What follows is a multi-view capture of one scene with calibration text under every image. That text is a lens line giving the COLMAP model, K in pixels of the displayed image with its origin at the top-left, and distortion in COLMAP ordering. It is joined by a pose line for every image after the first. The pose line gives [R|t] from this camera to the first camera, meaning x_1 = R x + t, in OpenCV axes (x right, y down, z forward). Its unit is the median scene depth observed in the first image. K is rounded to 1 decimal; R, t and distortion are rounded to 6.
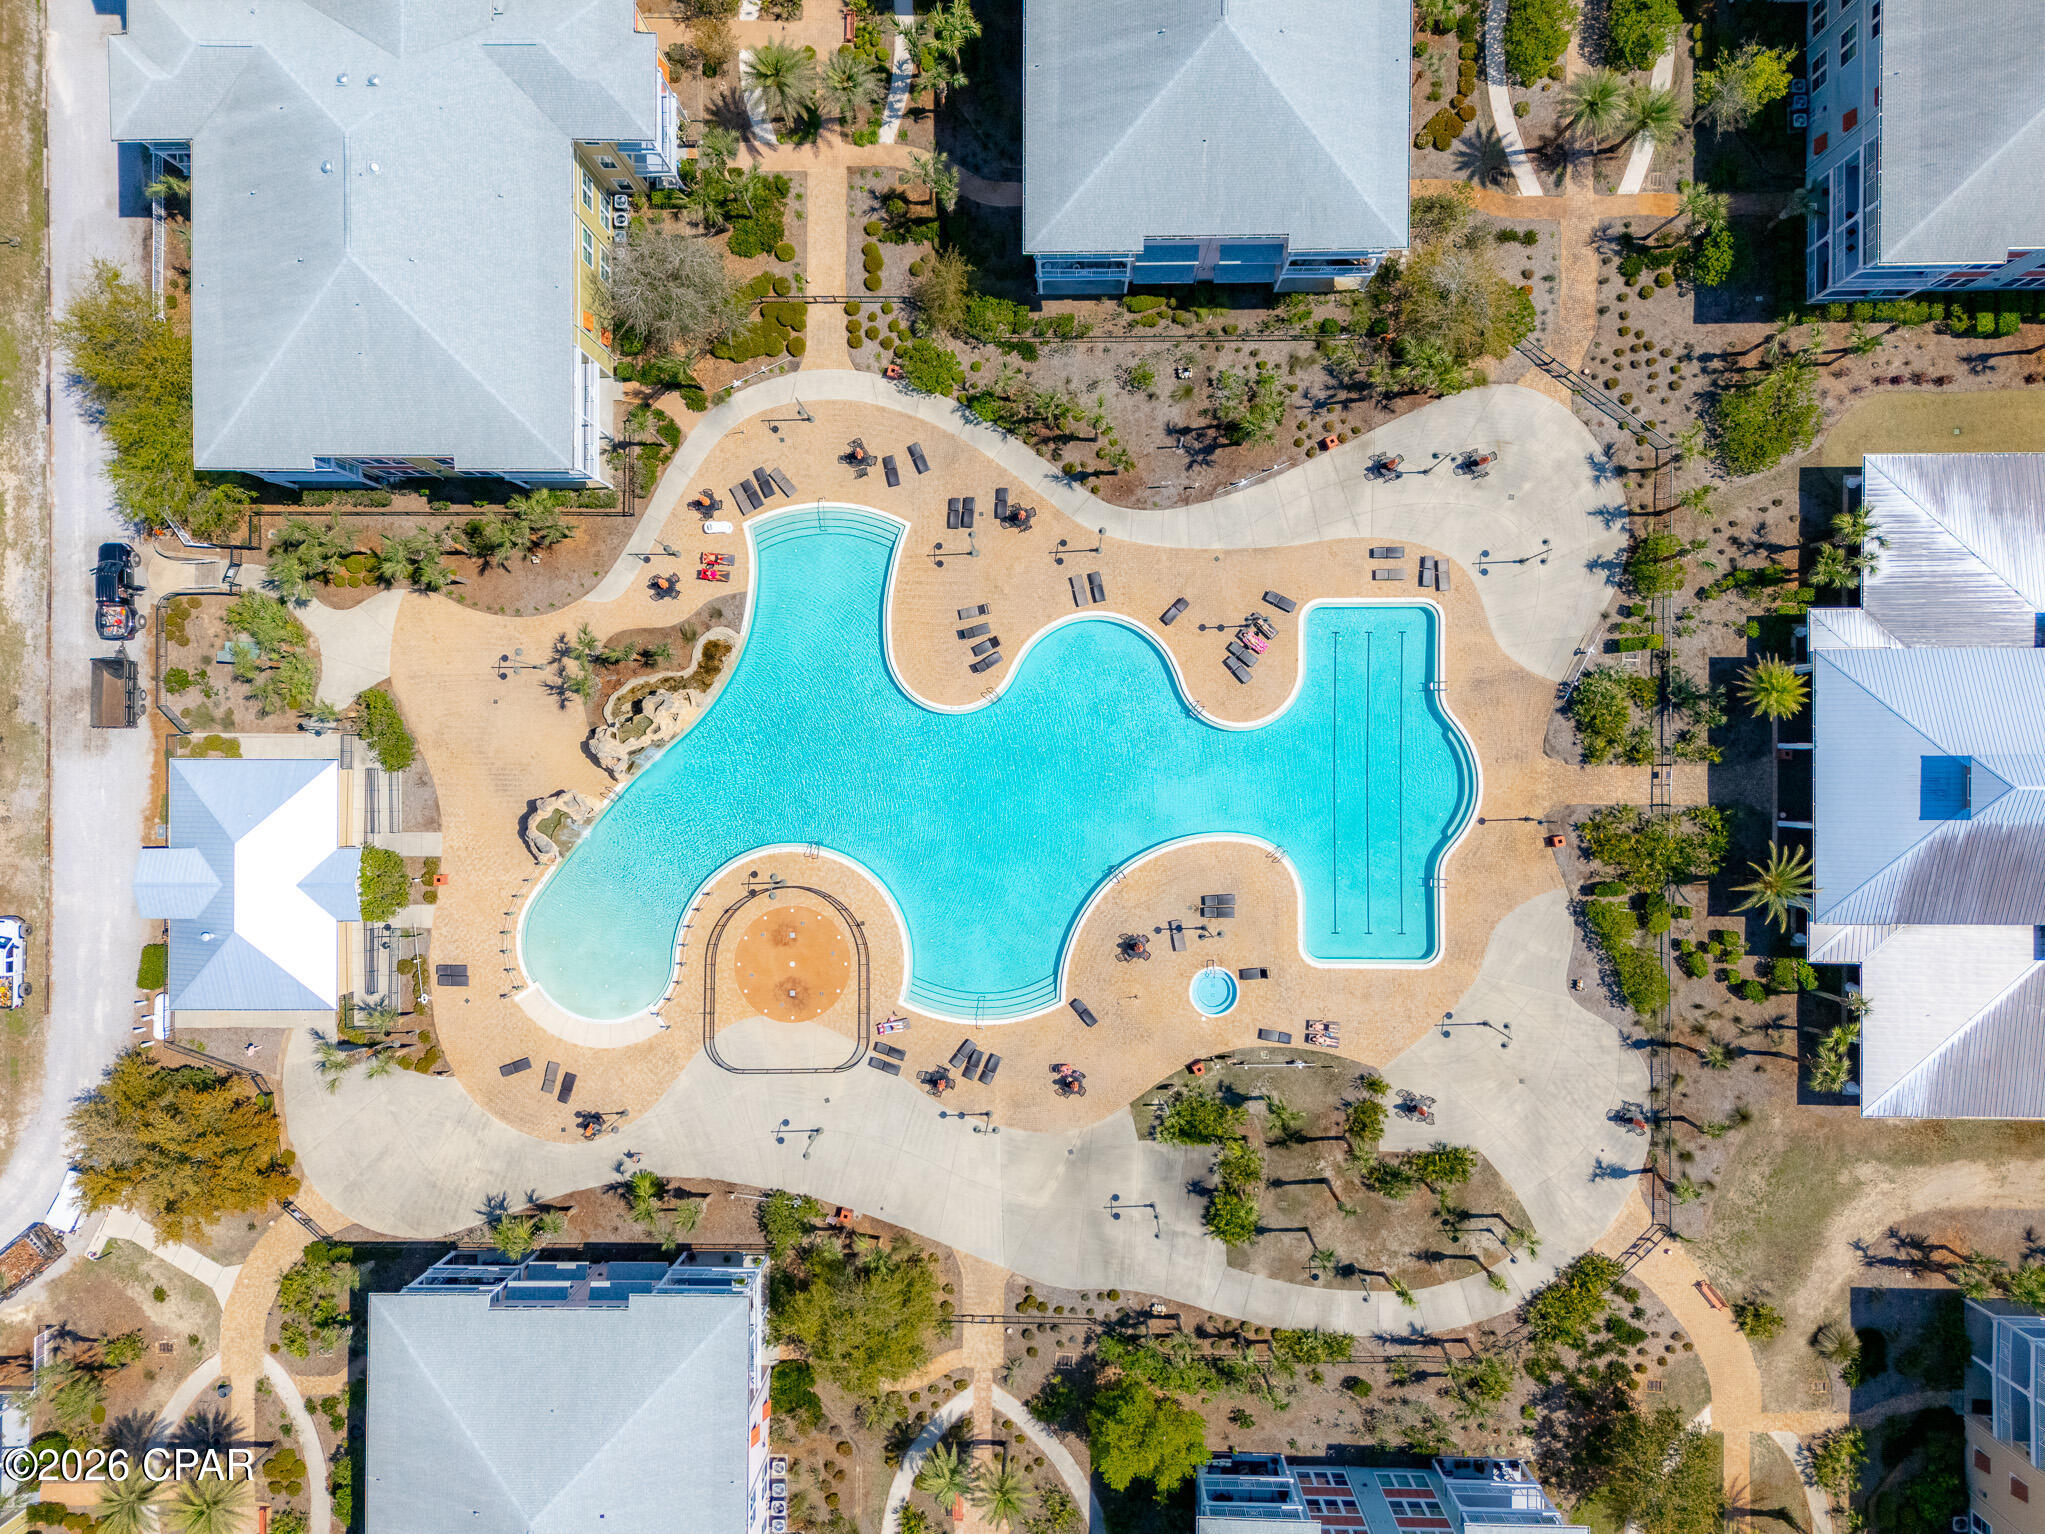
lens RADIAL K [[1512.9, 0, 1022.5], [0, 1512.9, 767.0], [0, 0, 1]] dist [0.084238, -0.096173]
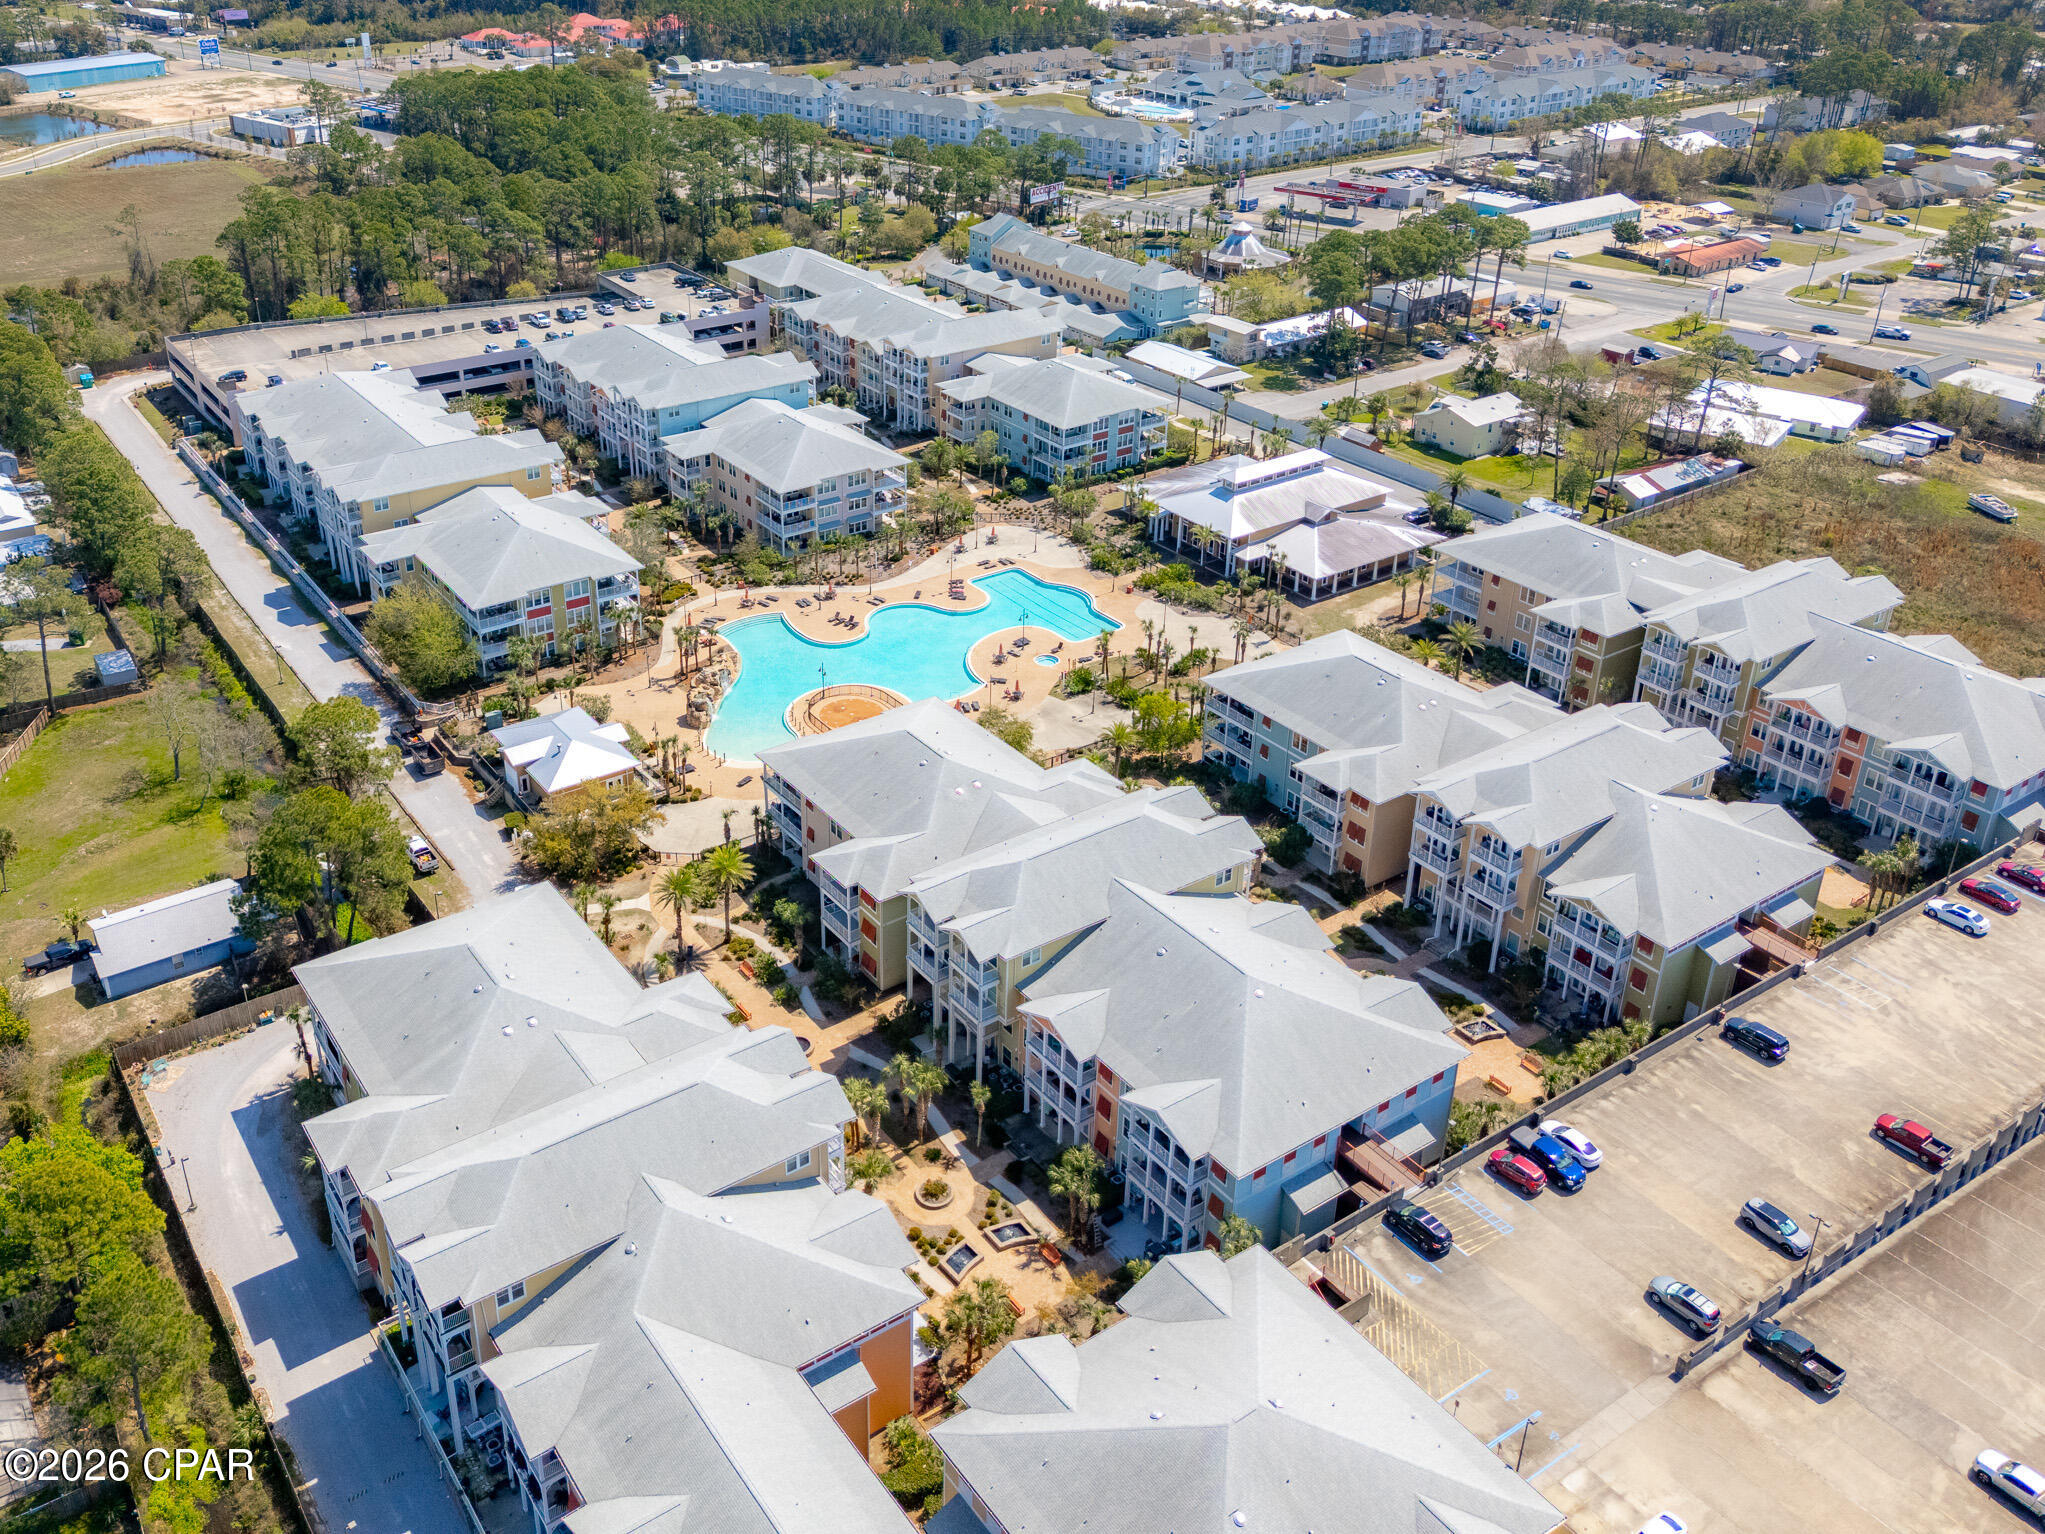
lens RADIAL K [[1512.9, 0, 1022.5], [0, 1512.9, 767.0], [0, 0, 1]] dist [0.084238, -0.096173]
pose [[0.793774, -0.304261, 0.526639, -0.950670], [0.607297, 0.444011, -0.658821, 1.453592], [-0.033380, 0.842781, 0.537221, 0.081752]]
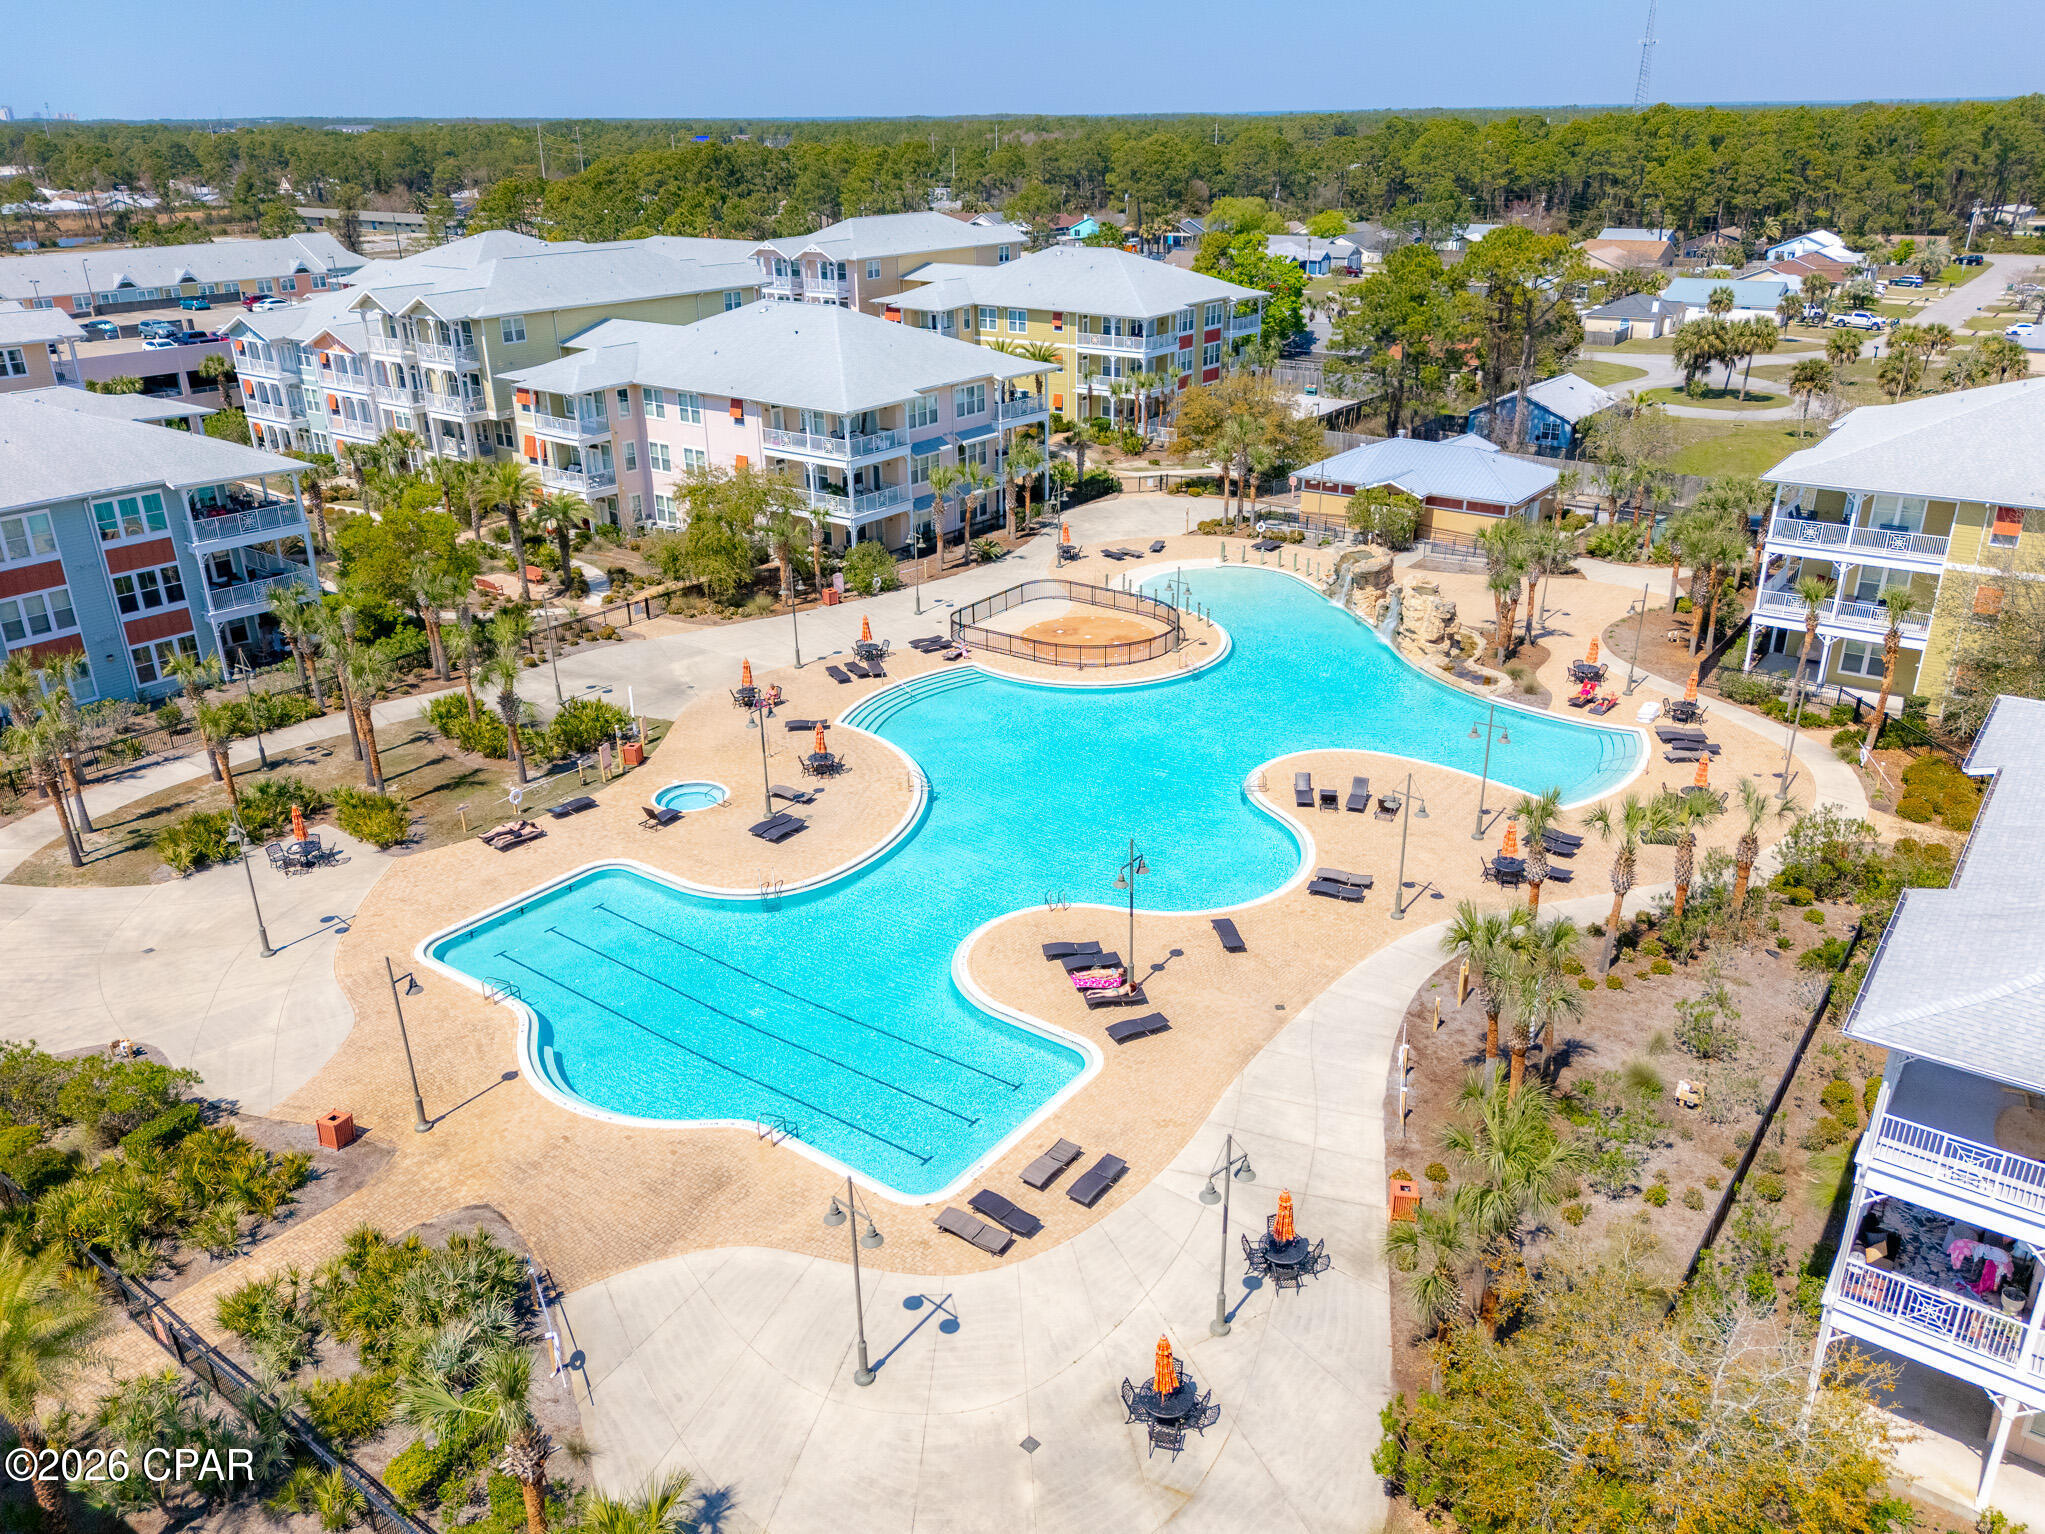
lens RADIAL K [[1512.9, 0, 1022.5], [0, 1512.9, 767.0], [0, 0, 1]] dist [0.084238, -0.096173]
pose [[-0.595680, 0.348549, -0.723656, 0.510853], [-0.802615, -0.223288, 0.553129, -0.326857], [0.031209, 0.910306, 0.412759, 0.719622]]
